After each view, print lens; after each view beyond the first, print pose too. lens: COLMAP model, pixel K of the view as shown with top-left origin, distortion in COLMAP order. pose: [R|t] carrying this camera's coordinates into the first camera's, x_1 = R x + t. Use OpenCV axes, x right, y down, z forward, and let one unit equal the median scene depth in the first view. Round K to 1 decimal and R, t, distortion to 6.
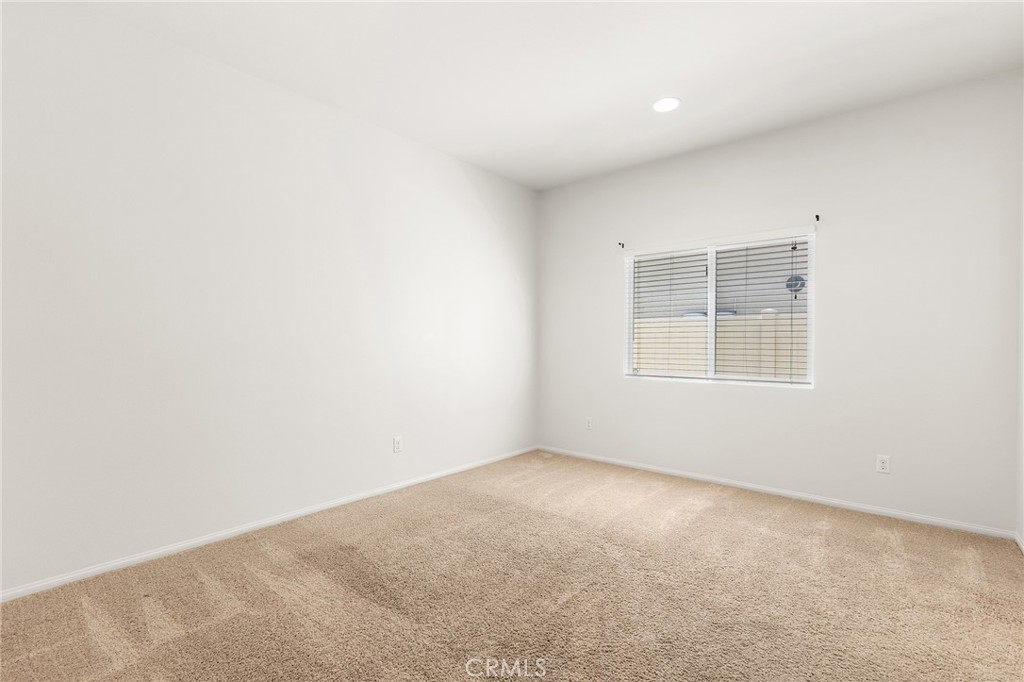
lens RADIAL K [[464.2, 0, 509.8], [0, 464.2, 344.3], [0, 0, 1]] dist [0.010446, -0.001551]
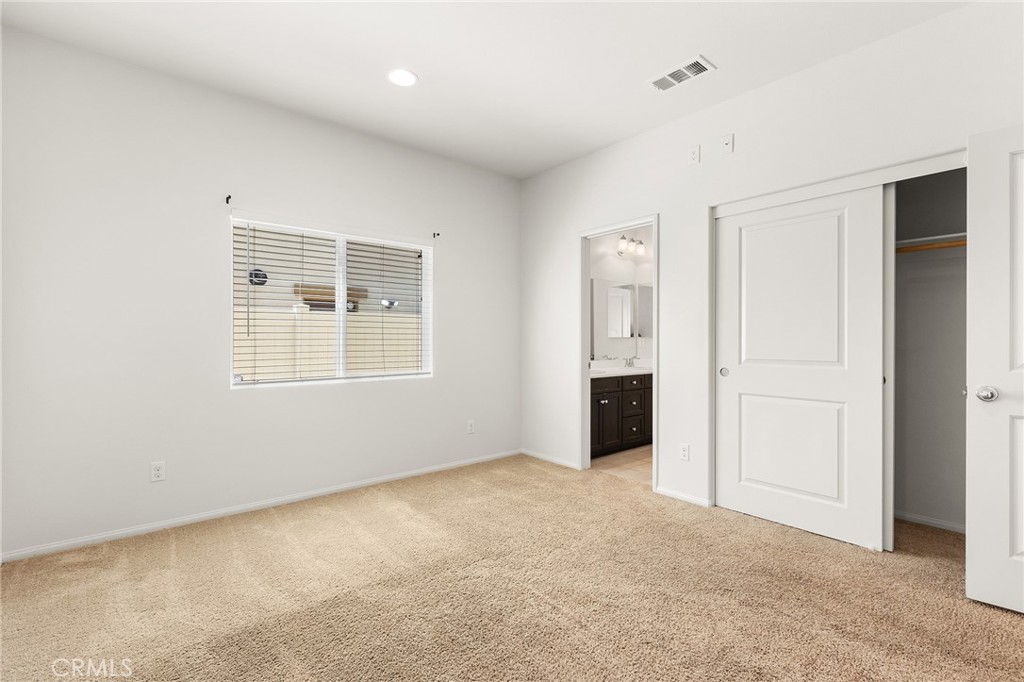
lens RADIAL K [[464.2, 0, 534.9], [0, 464.2, 337.9], [0, 0, 1]] dist [0.010446, -0.001551]
pose [[0.148180, -0.001875, 0.988959, -0.447094], [-0.001236, 0.999997, 0.002081, -0.007961], [-0.988960, -0.001530, 0.148177, 0.518769]]
